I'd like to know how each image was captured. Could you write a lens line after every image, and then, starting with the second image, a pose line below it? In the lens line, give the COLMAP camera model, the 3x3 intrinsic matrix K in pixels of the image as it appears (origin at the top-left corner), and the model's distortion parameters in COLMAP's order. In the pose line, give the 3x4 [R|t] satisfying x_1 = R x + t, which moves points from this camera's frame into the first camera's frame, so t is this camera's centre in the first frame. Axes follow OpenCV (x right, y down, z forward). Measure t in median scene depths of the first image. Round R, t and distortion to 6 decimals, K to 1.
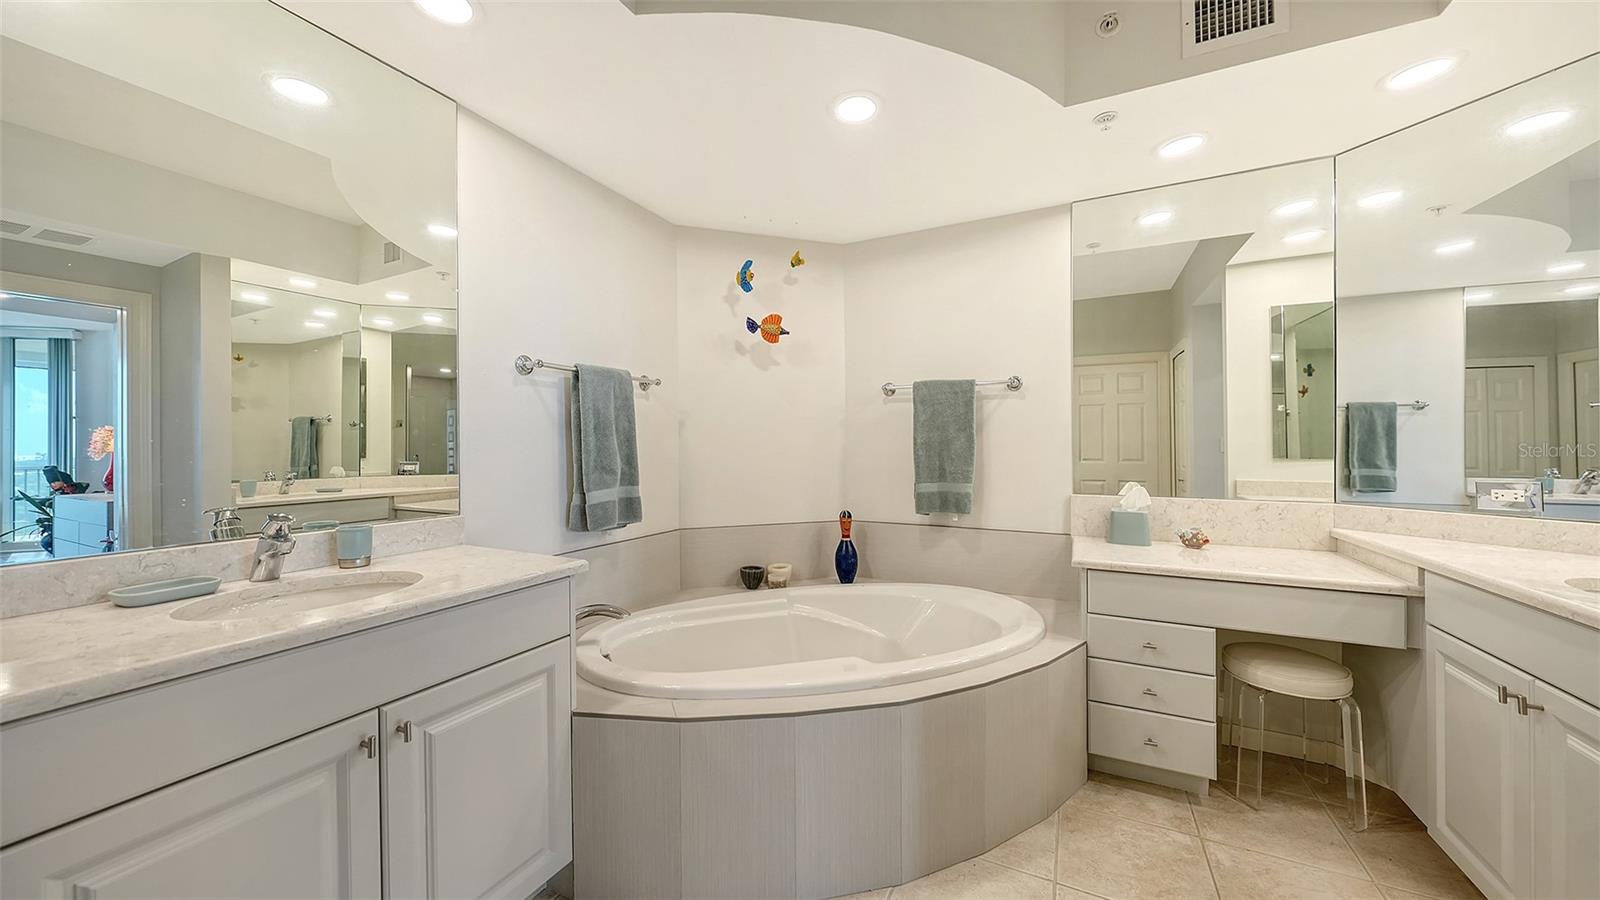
lens RADIAL K [[559.6, 0, 798.7], [0, 559.6, 440.6], [0, 0, 1]] dist [0.000758, -0.000569]
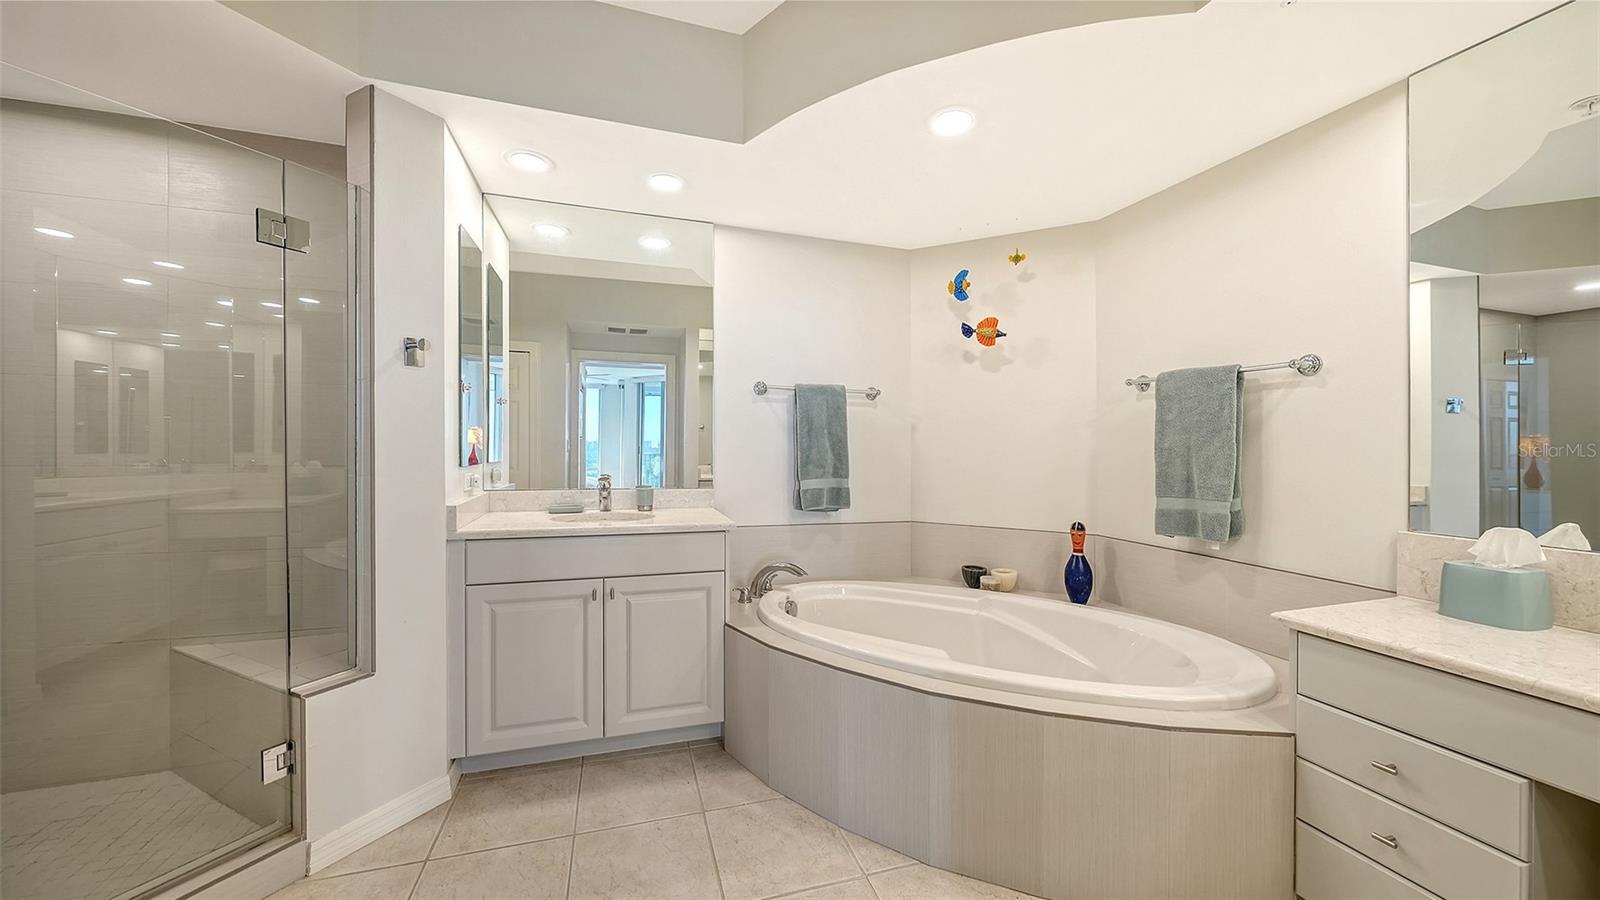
lens RADIAL K [[559.6, 0, 789.0], [0, 559.6, 443.2], [0, 0, 1]] dist [0.000758, -0.000569]
pose [[0.699254, 0.010238, -0.714800, 0.438127], [-0.009314, 0.999943, 0.005212, -0.002031], [0.714812, 0.003013, 0.699310, 0.042412]]
